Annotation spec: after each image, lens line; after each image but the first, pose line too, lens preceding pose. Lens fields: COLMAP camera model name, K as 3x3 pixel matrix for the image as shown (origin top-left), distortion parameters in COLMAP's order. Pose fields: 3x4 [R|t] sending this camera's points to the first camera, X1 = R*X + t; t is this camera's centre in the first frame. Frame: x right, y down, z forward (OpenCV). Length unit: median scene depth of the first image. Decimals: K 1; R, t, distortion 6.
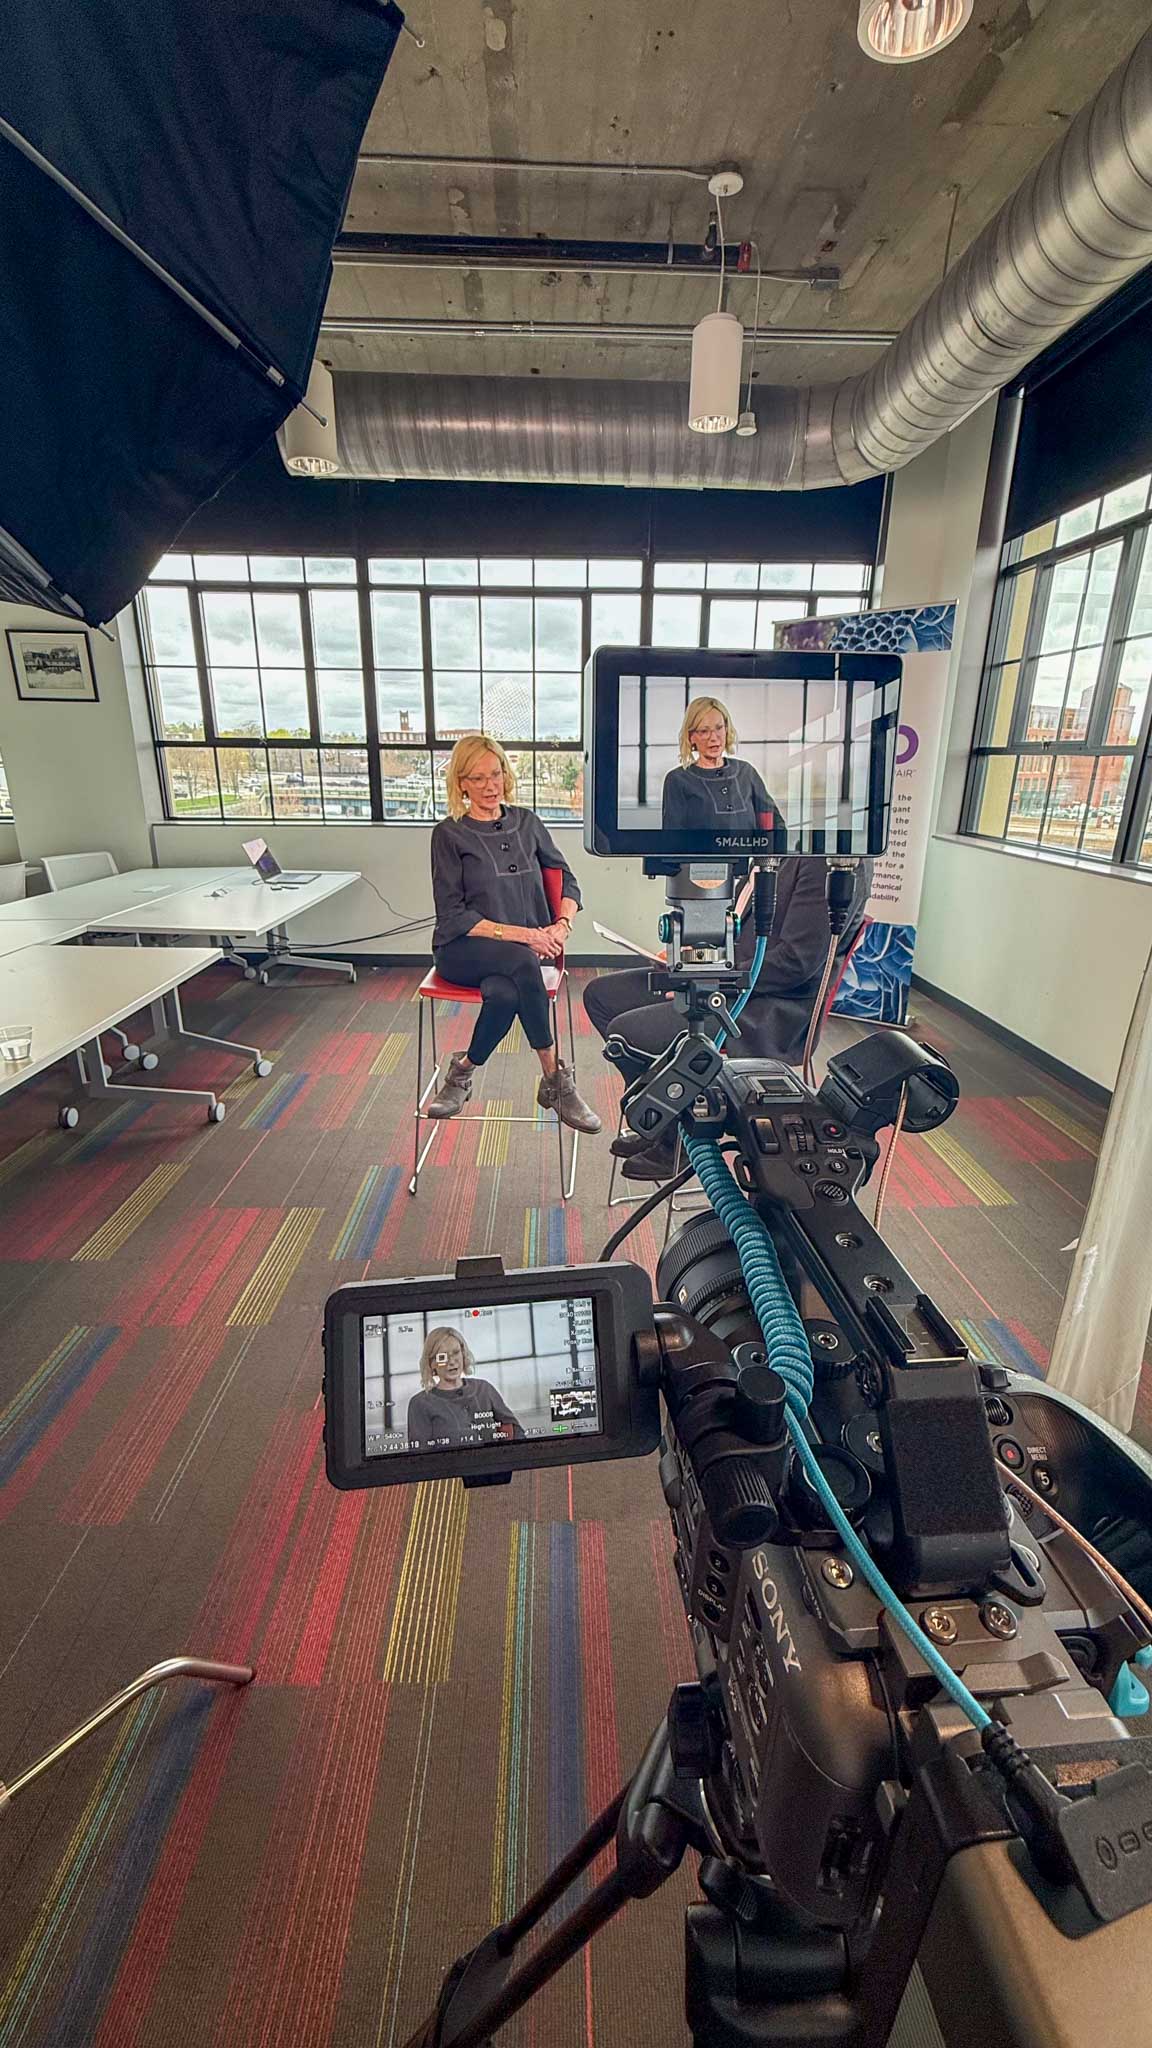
lens RADIAL K [[820.0, 0, 576.1], [0, 820.0, 1016.2], [0, 0, 1]] dist [0.000087, 0.000820]
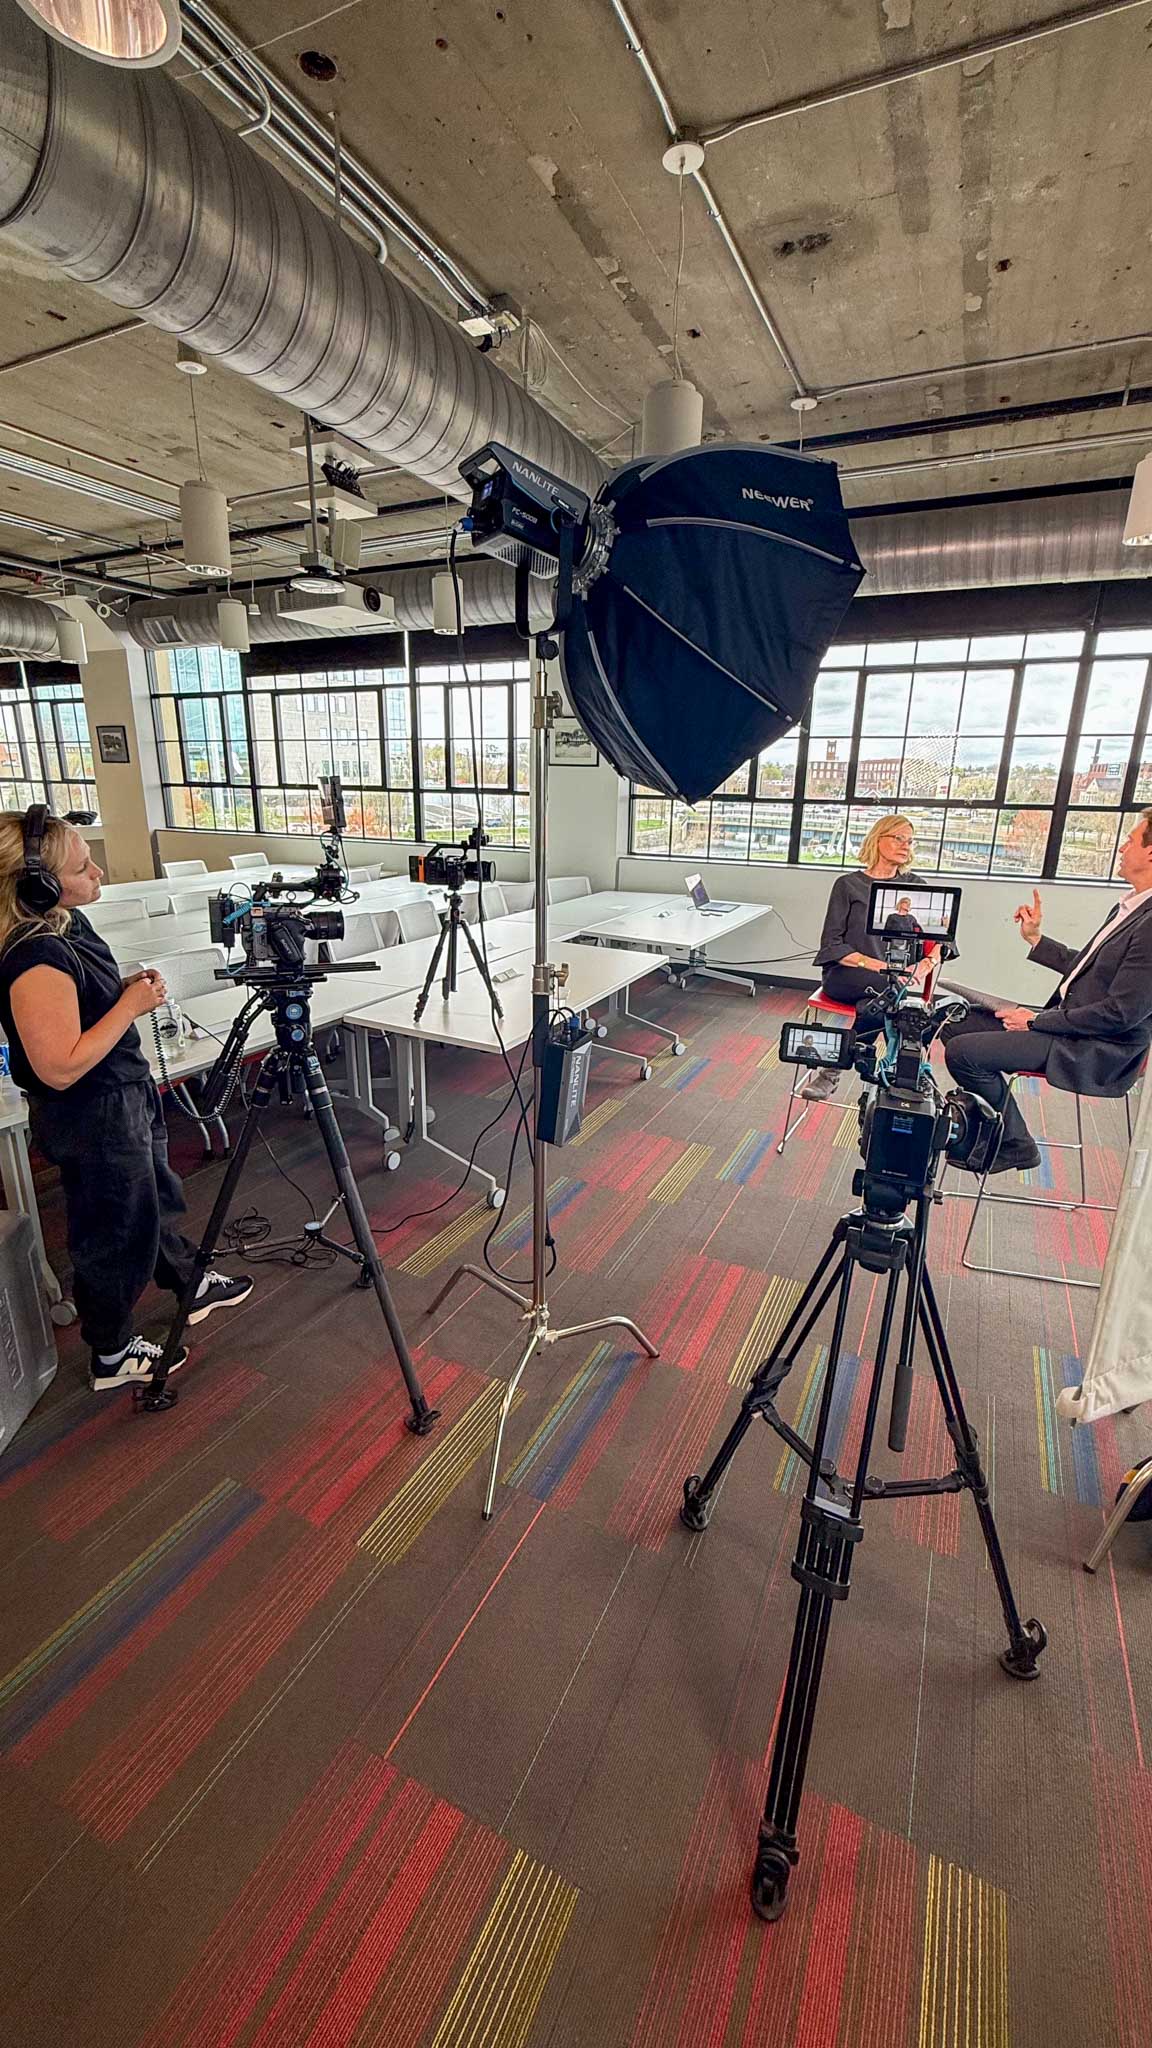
lens RADIAL K [[820.0, 0, 576.1], [0, 820.0, 1016.2], [0, 0, 1]] dist [0.000087, 0.000820]
pose [[0.885943, 0.135941, -0.443425, 0.051151], [-0.150352, 0.988629, 0.002687, 0.032729], [0.438748, 0.064289, 0.896308, -0.264627]]
